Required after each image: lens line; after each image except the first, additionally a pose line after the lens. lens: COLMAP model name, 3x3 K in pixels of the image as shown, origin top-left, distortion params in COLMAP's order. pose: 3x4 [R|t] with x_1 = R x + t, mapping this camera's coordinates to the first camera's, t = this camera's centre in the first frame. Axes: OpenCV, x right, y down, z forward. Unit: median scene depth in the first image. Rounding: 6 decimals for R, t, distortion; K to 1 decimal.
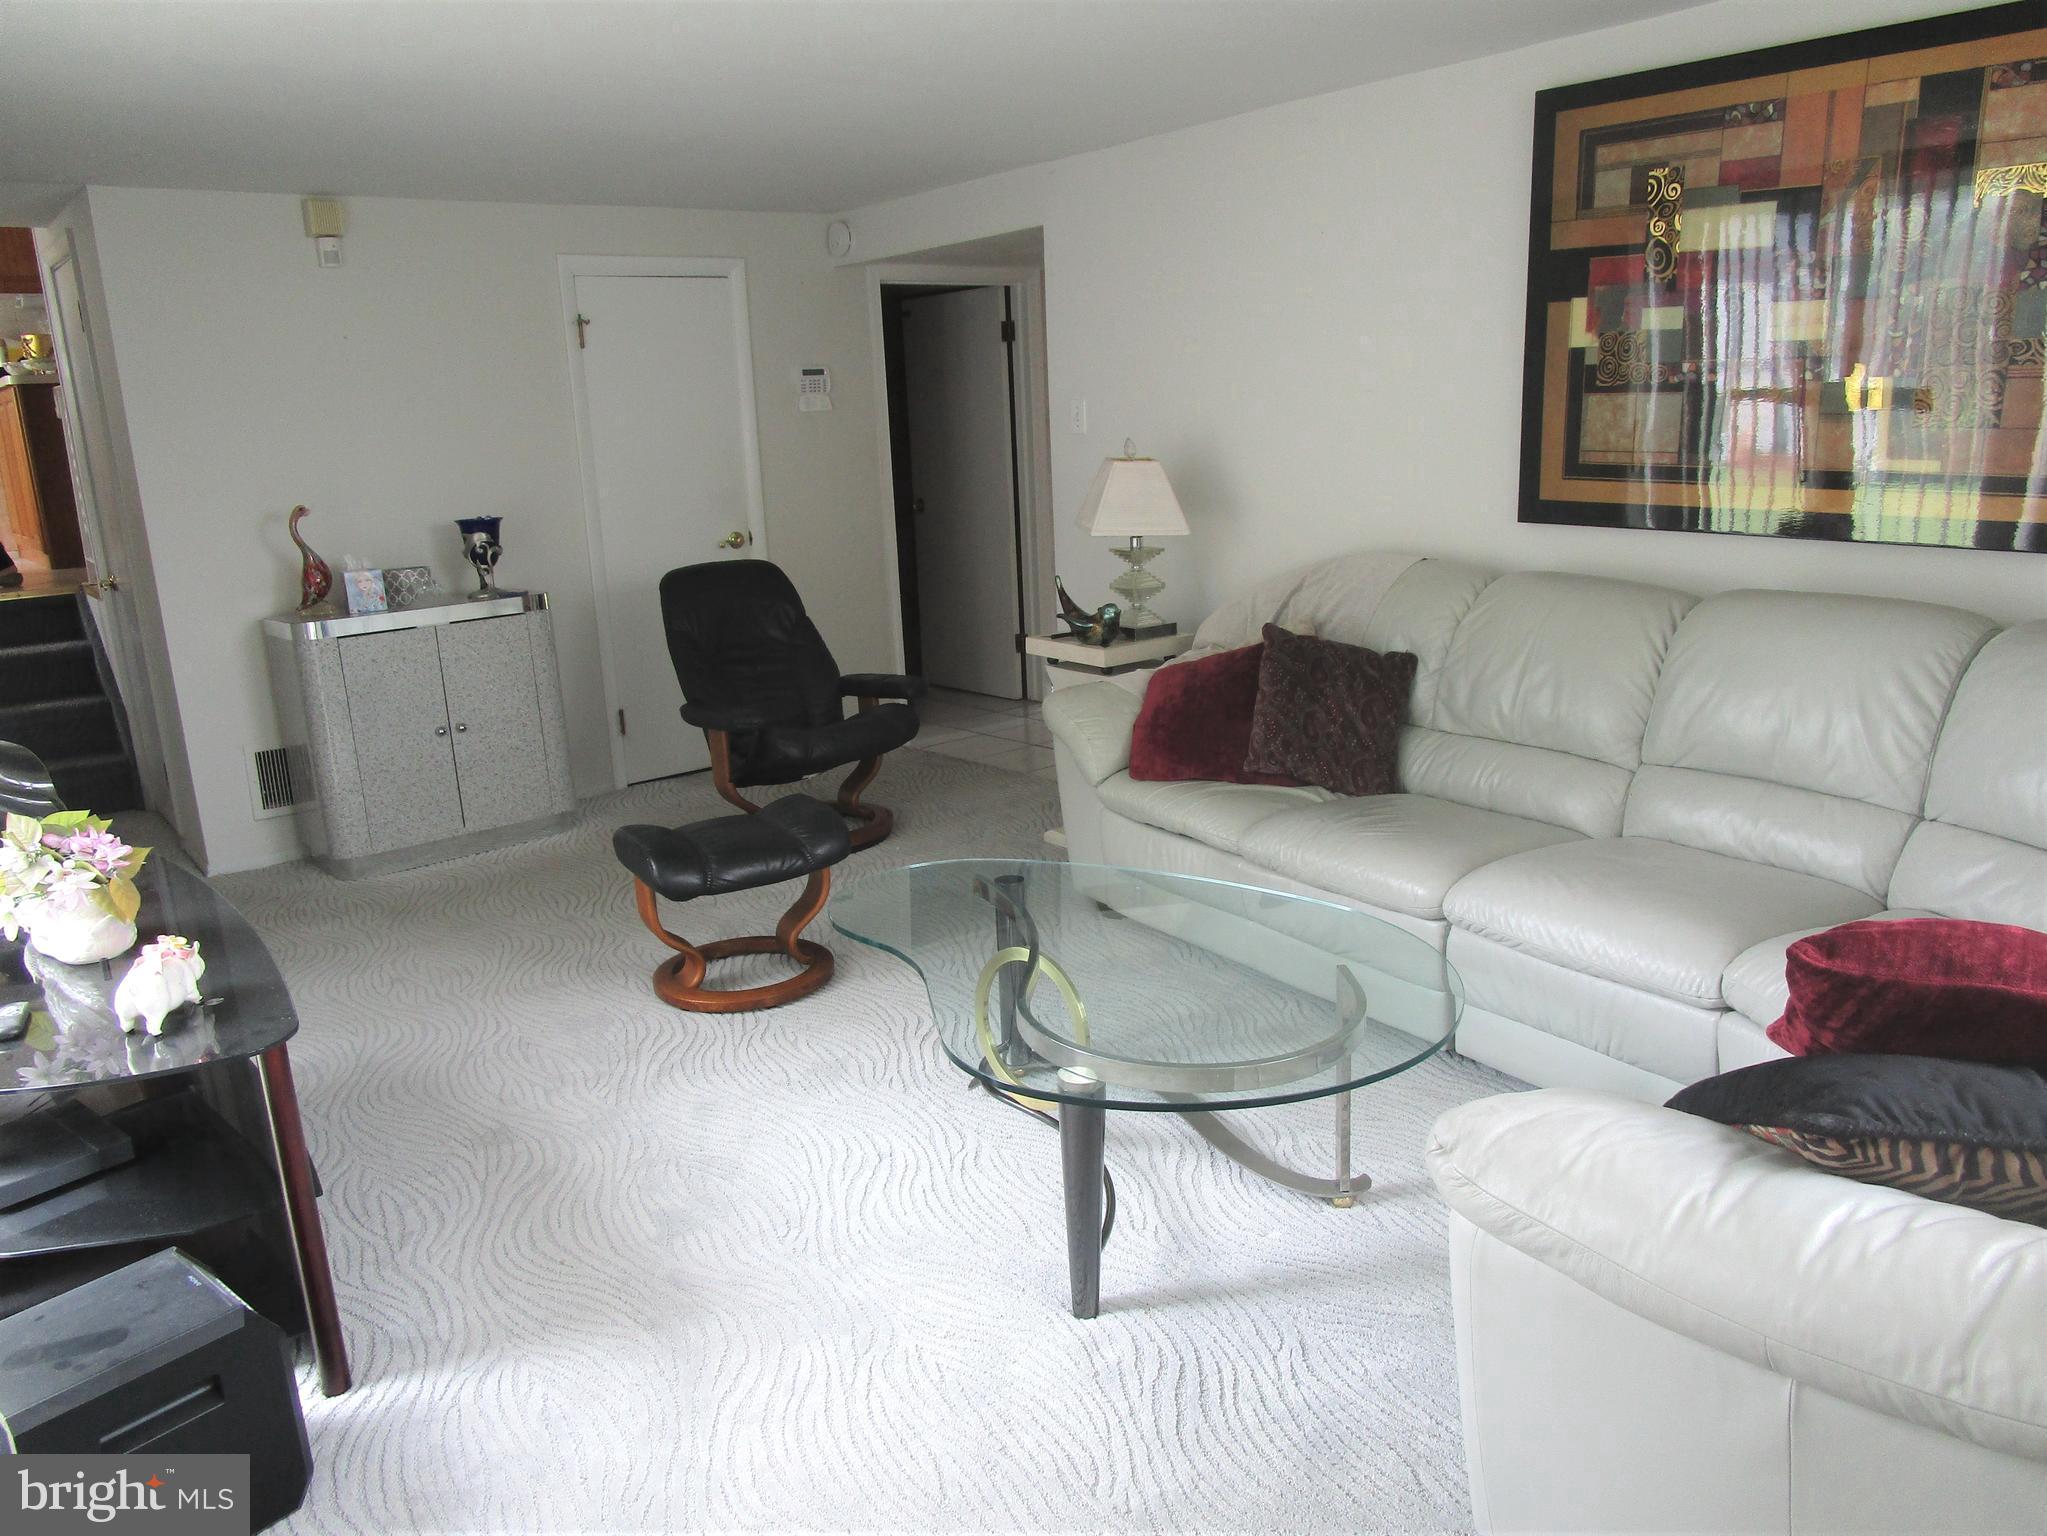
lens RADIAL K [[1465.2, 0, 1024.0], [0, 1465.2, 763.4], [0, 0, 1]] dist [-0.037548, 0.004787]
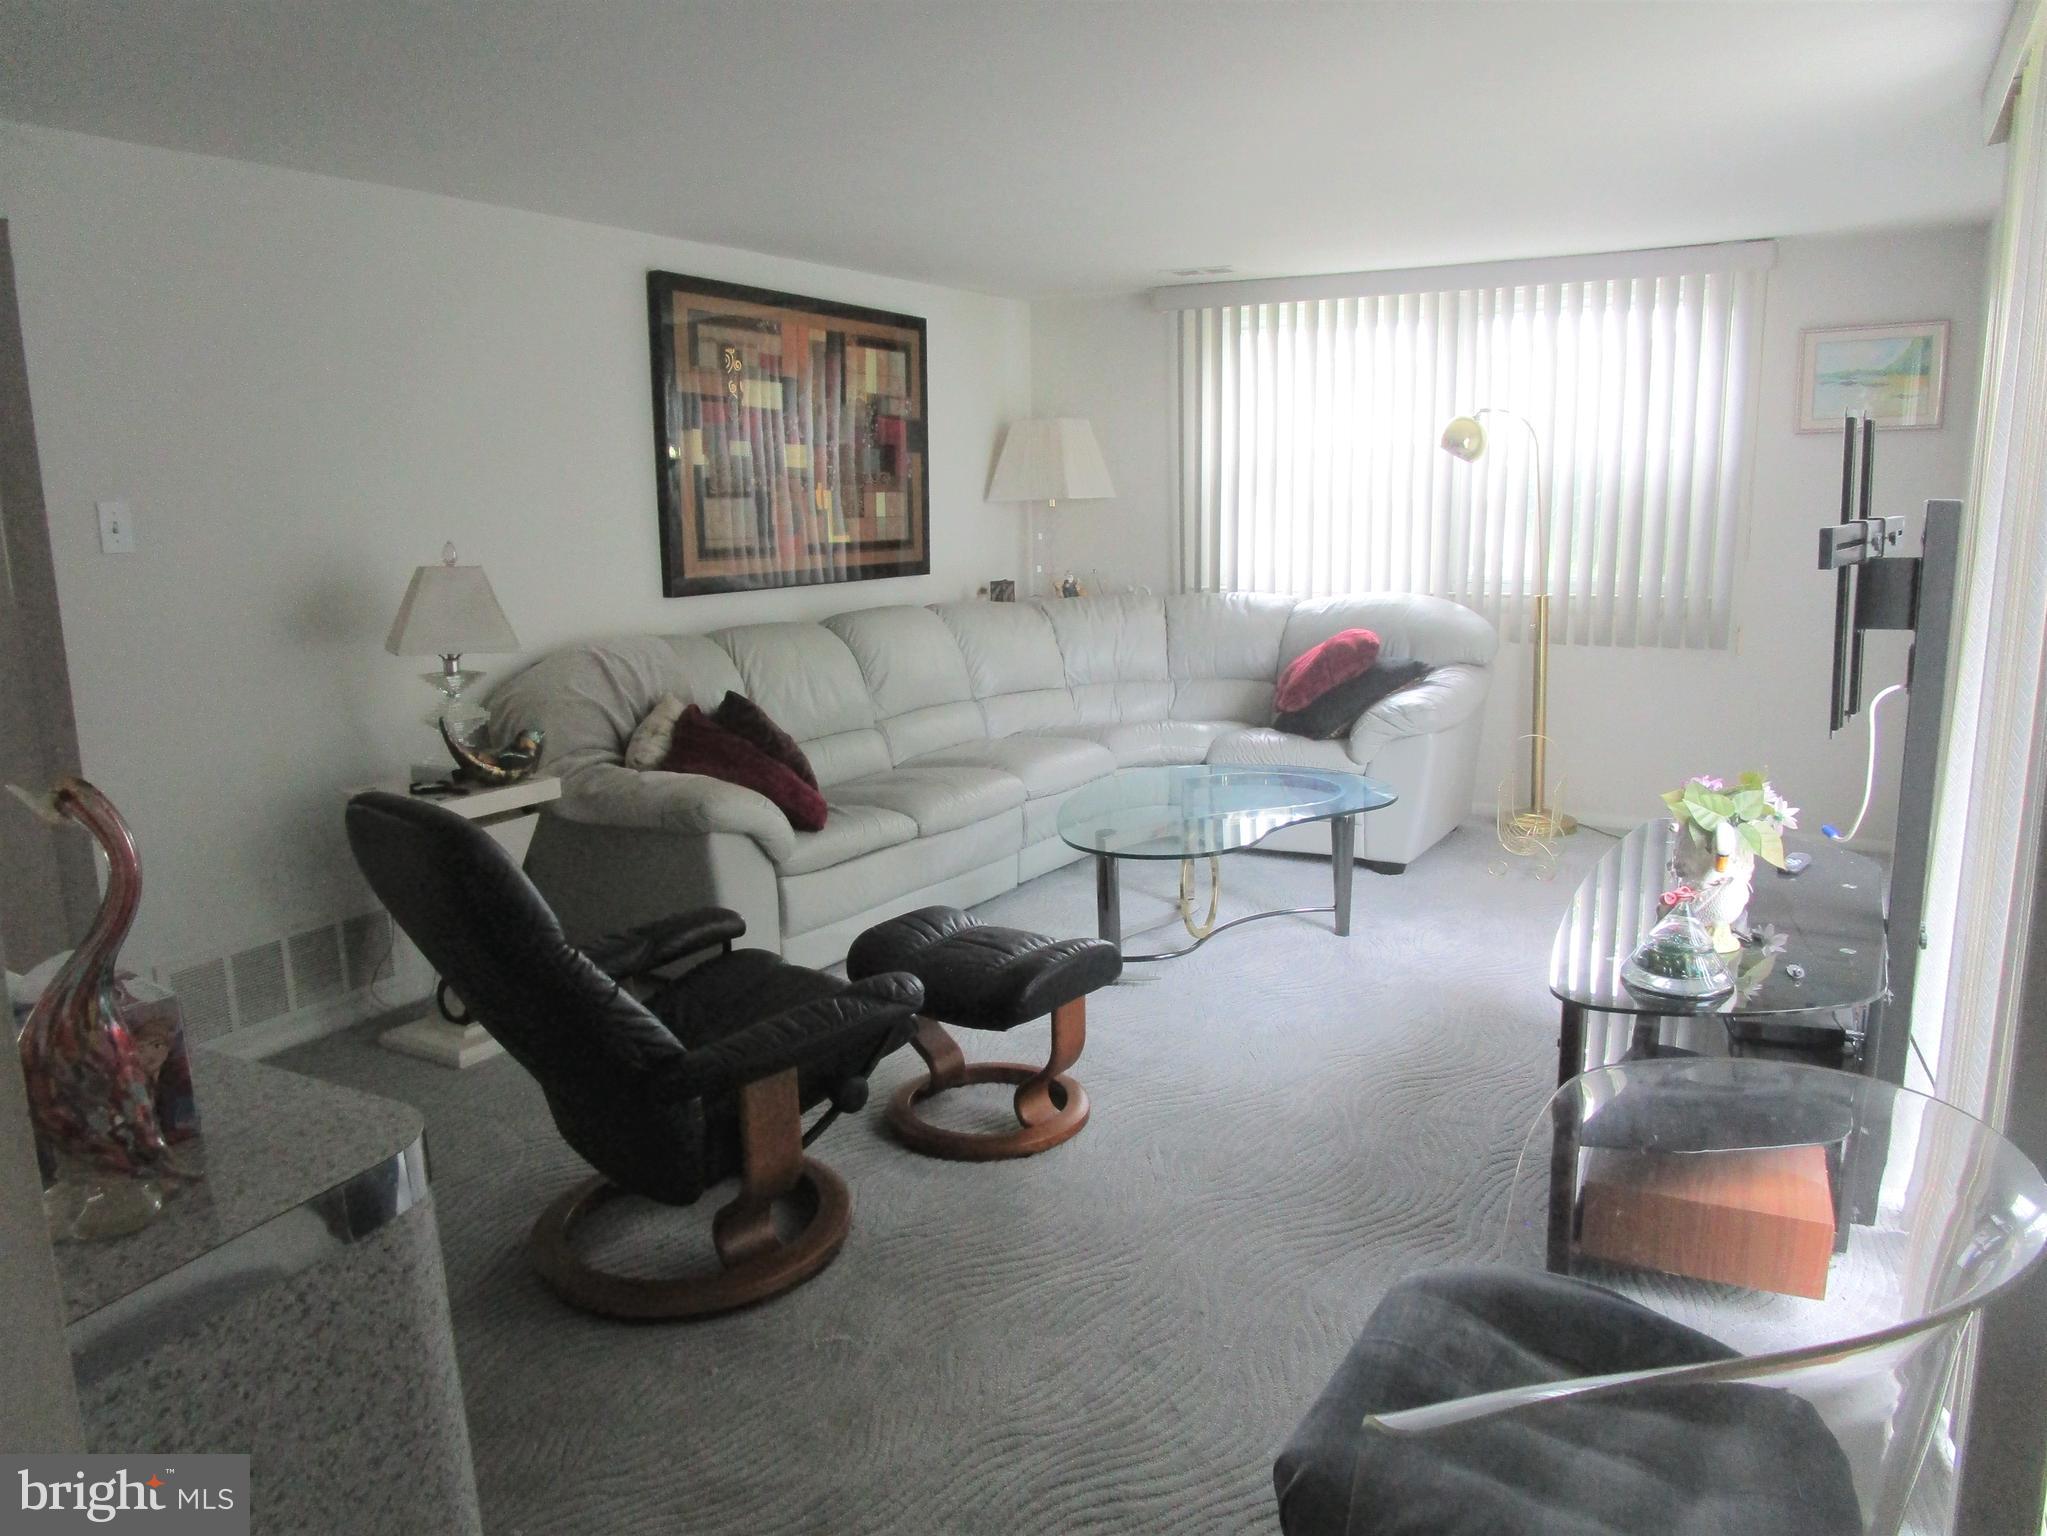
lens RADIAL K [[1465.2, 0, 1024.4], [0, 1465.2, 773.1], [0, 0, 1]] dist [-0.037548, 0.004787]
pose [[-0.364925, -0.131729, 0.921671, -1.096162], [0.254746, 0.938036, 0.234932, -0.274611], [-0.895508, 0.320525, -0.308755, 1.317535]]
